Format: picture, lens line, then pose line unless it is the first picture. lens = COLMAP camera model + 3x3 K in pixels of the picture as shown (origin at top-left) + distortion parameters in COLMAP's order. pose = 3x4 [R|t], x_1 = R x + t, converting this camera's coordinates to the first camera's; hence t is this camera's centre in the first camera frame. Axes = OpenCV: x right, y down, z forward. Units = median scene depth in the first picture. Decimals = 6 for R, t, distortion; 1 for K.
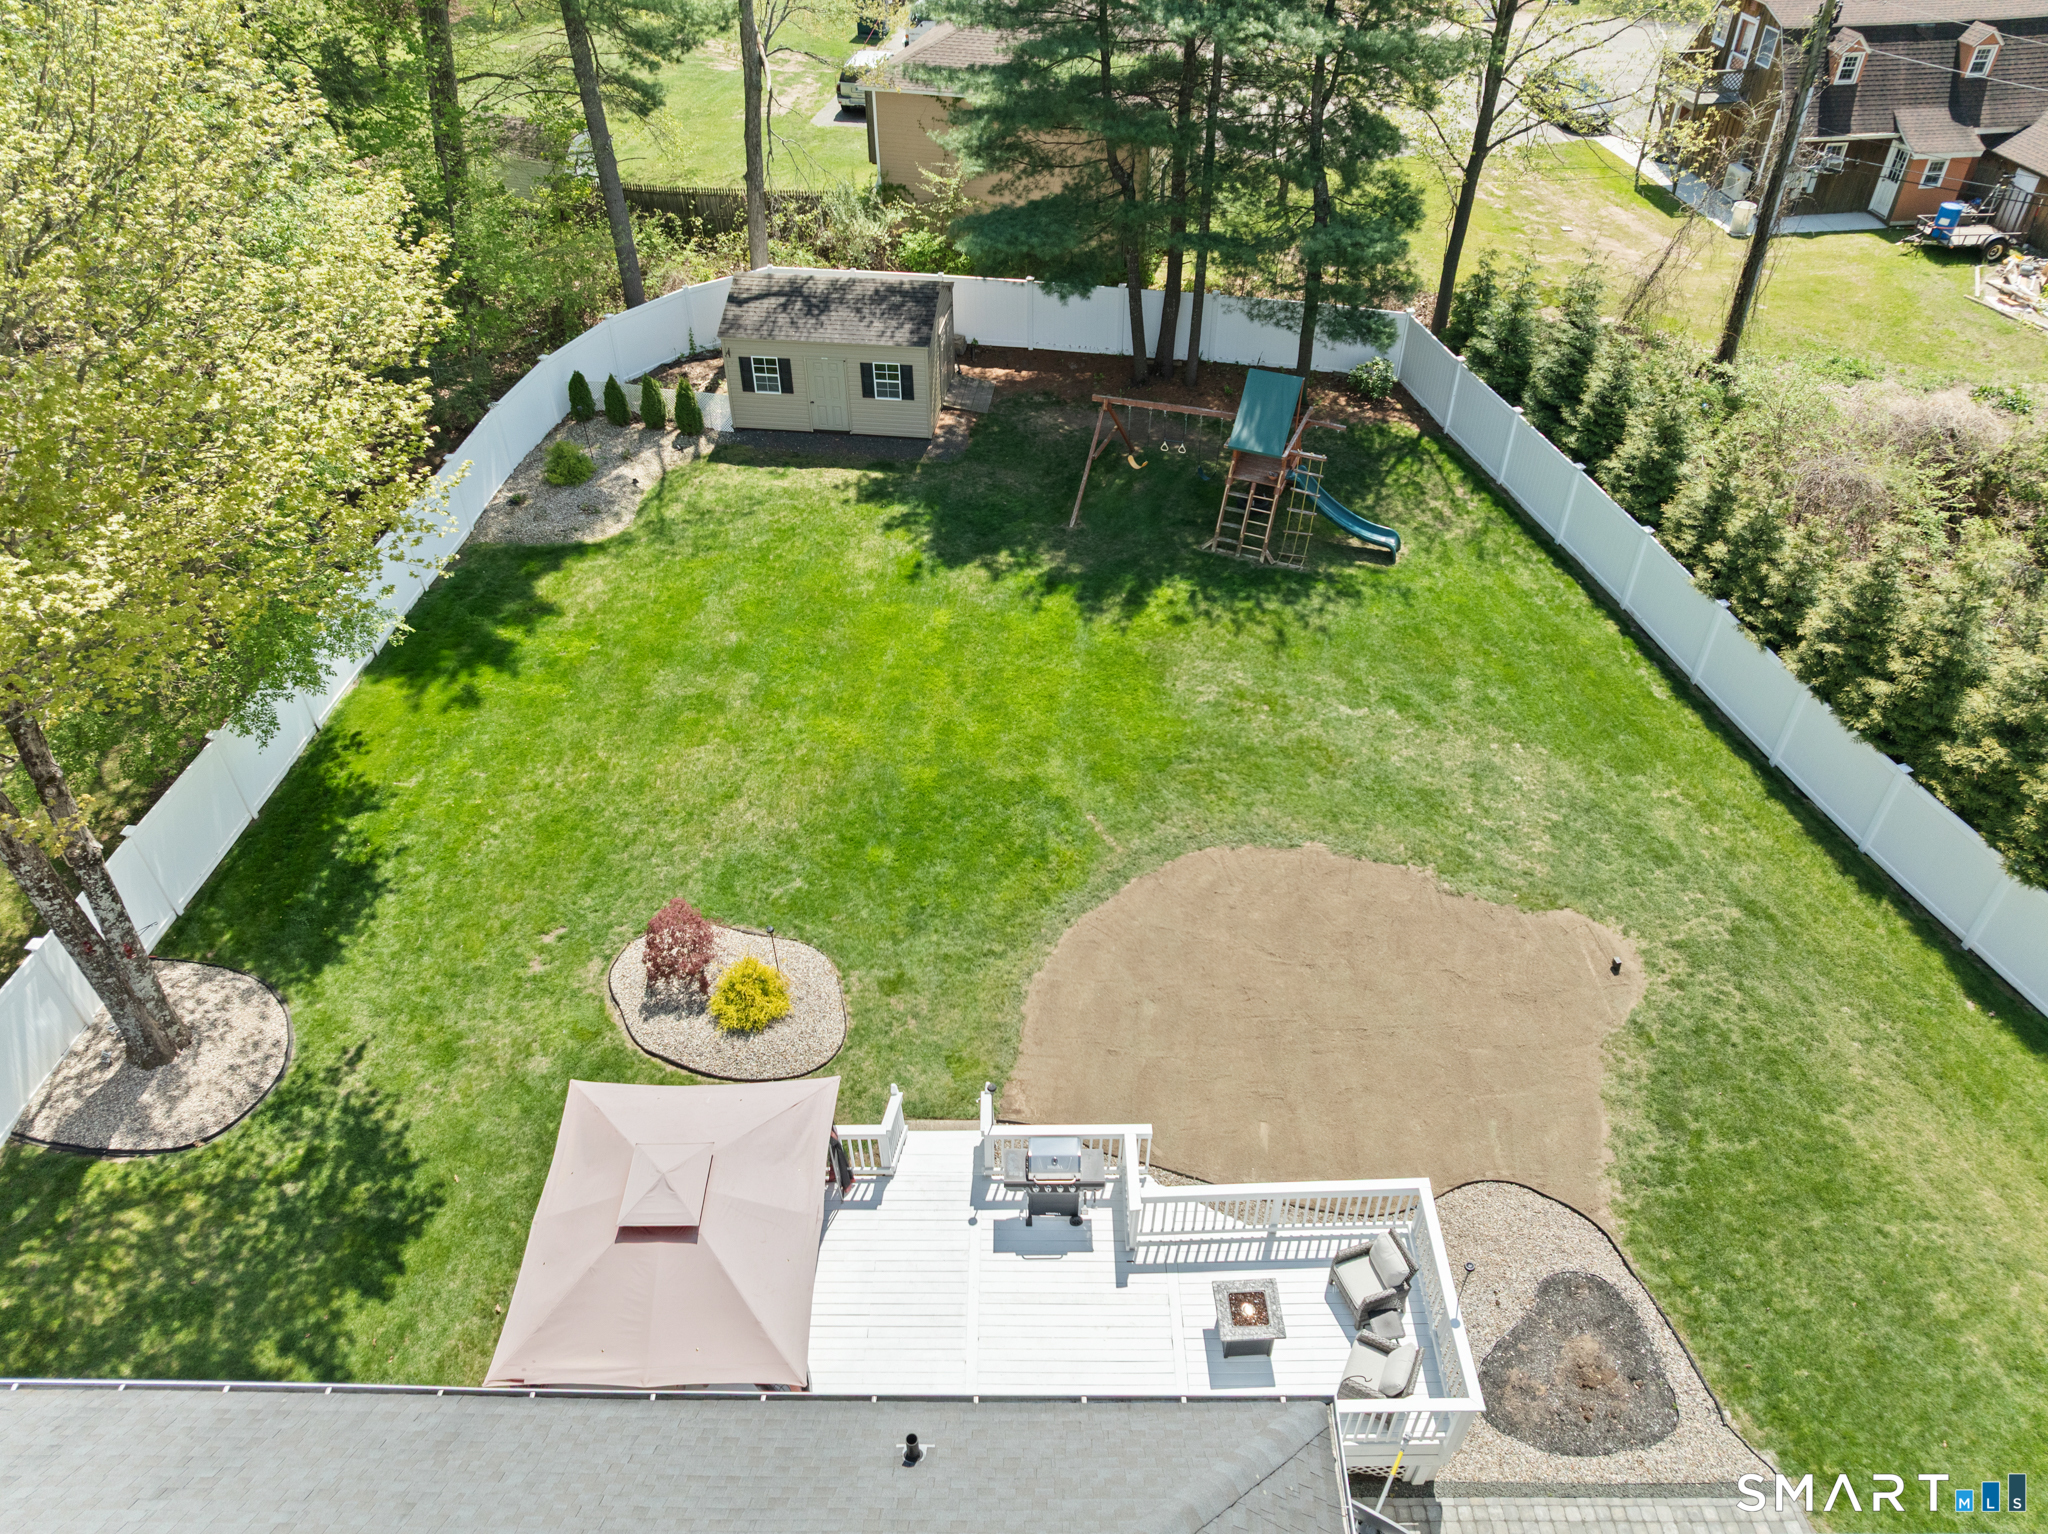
lens RADIAL K [[1461.4, 0, 1022.1], [0, 1461.4, 748.1], [0, 0, 1]] dist [-0.043616, 0.019036]
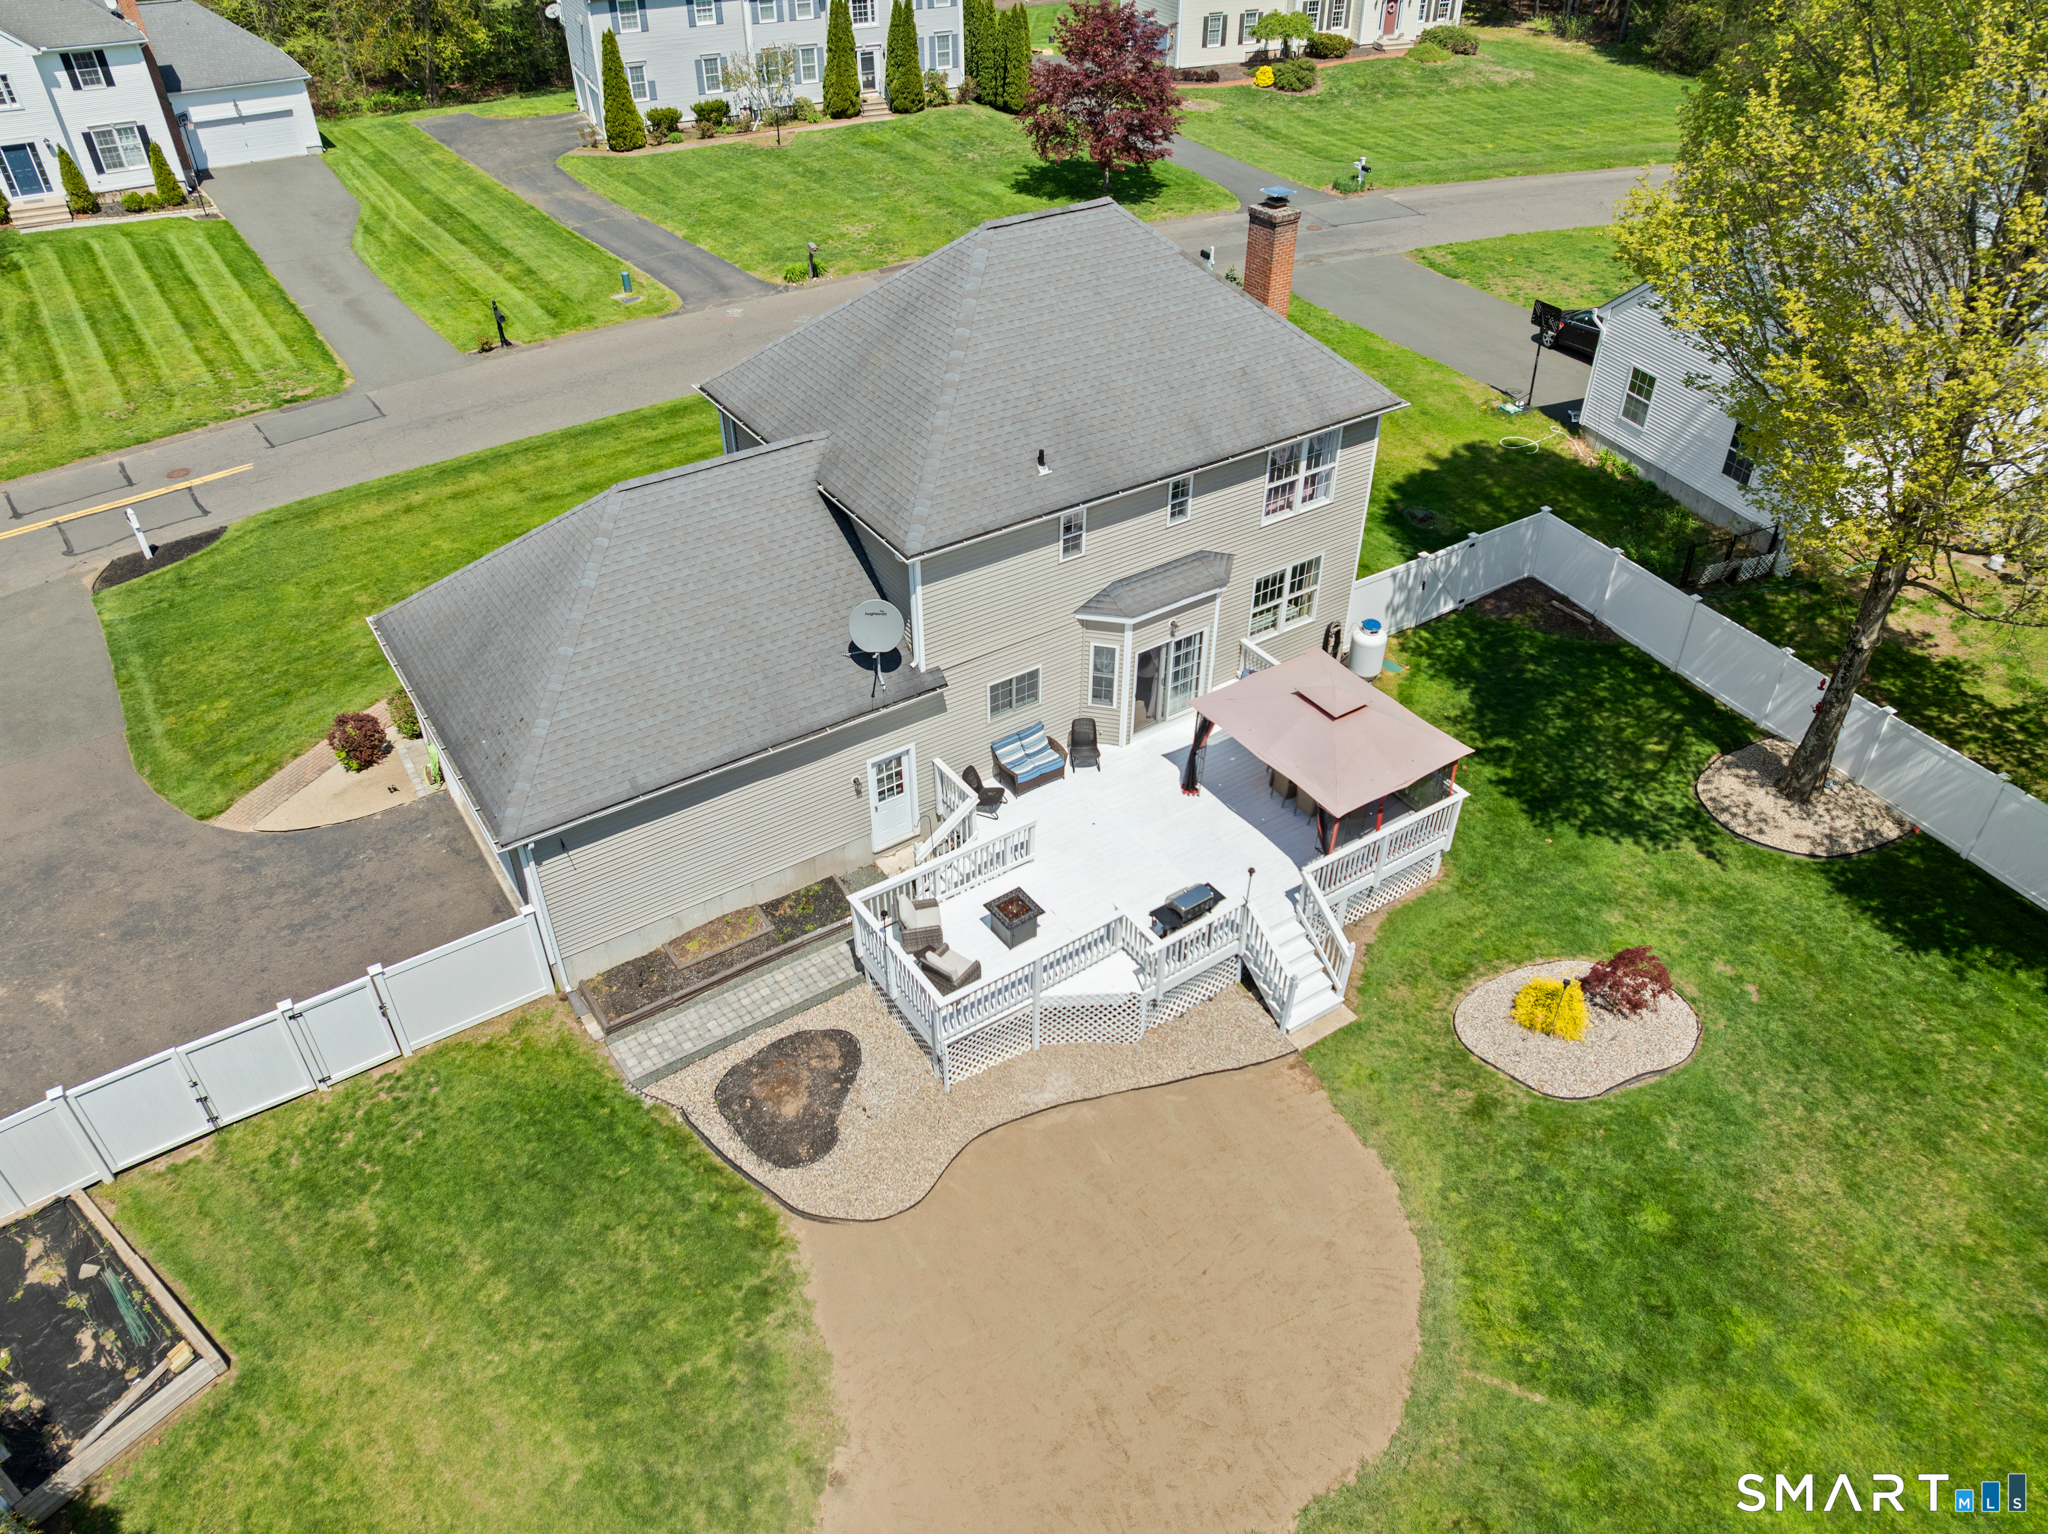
lens RADIAL K [[1461.4, 0, 1019.9], [0, 1461.4, 759.5], [0, 0, 1]] dist [-0.043616, 0.019036]
pose [[-0.831893, 0.342499, -0.436633, 0.369602], [-0.345725, 0.295597, 0.890560, -0.476725], [0.434083, 0.891805, -0.127494, 0.537821]]
